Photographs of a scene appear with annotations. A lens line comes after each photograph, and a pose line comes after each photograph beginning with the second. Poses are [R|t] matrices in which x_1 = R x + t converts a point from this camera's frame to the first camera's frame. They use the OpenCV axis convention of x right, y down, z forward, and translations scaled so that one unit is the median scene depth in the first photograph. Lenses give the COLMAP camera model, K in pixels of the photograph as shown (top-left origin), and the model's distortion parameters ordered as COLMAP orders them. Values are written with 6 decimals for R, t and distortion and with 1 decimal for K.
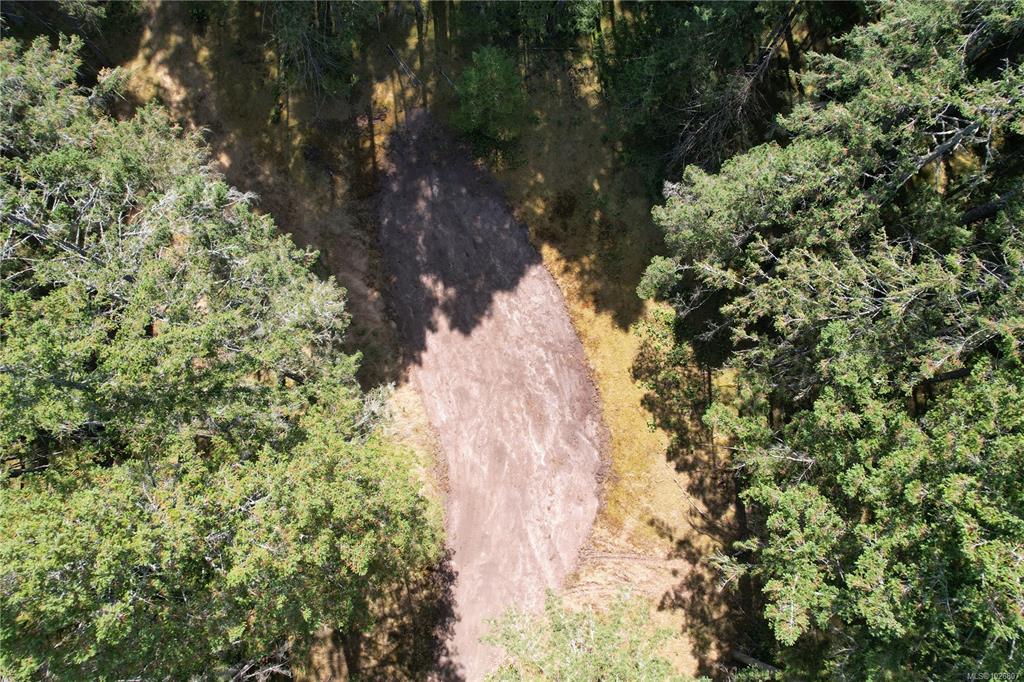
lens RADIAL K [[634.7, 0, 508.1], [0, 634.7, 340.1], [0, 0, 1]] dist [-0.044293, 0.001793]
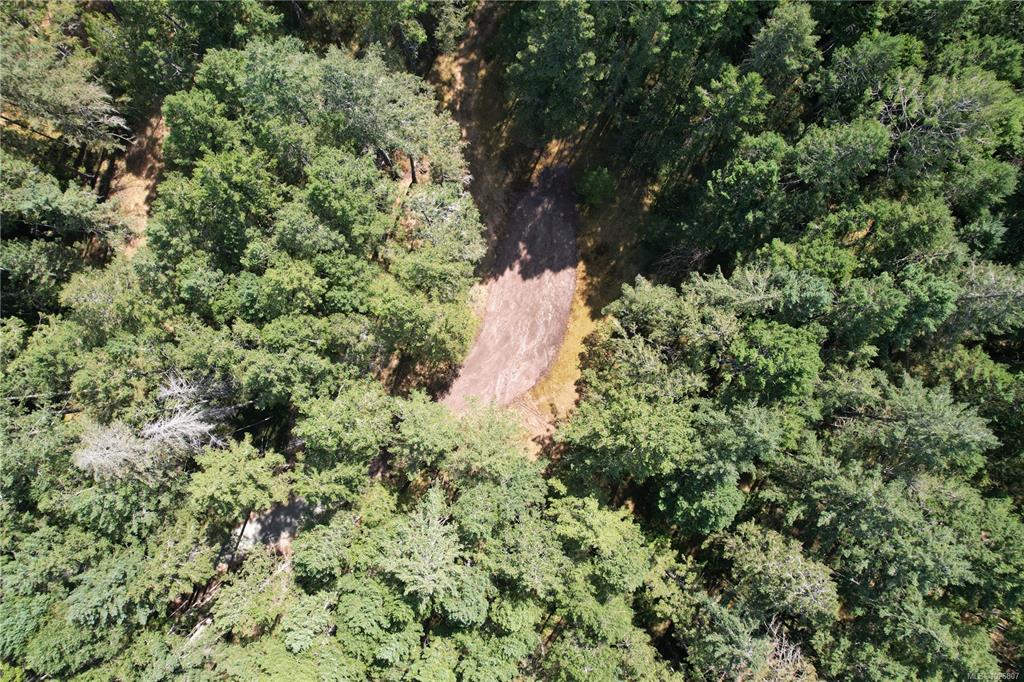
lens RADIAL K [[634.7, 0, 511.4], [0, 634.7, 341.3], [0, 0, 1]] dist [-0.044293, 0.001793]
pose [[0.848583, 0.528842, 0.015235, -0.026076], [-0.523884, 0.835912, 0.163698, -0.151238], [0.073835, -0.146893, 0.986393, -0.989936]]
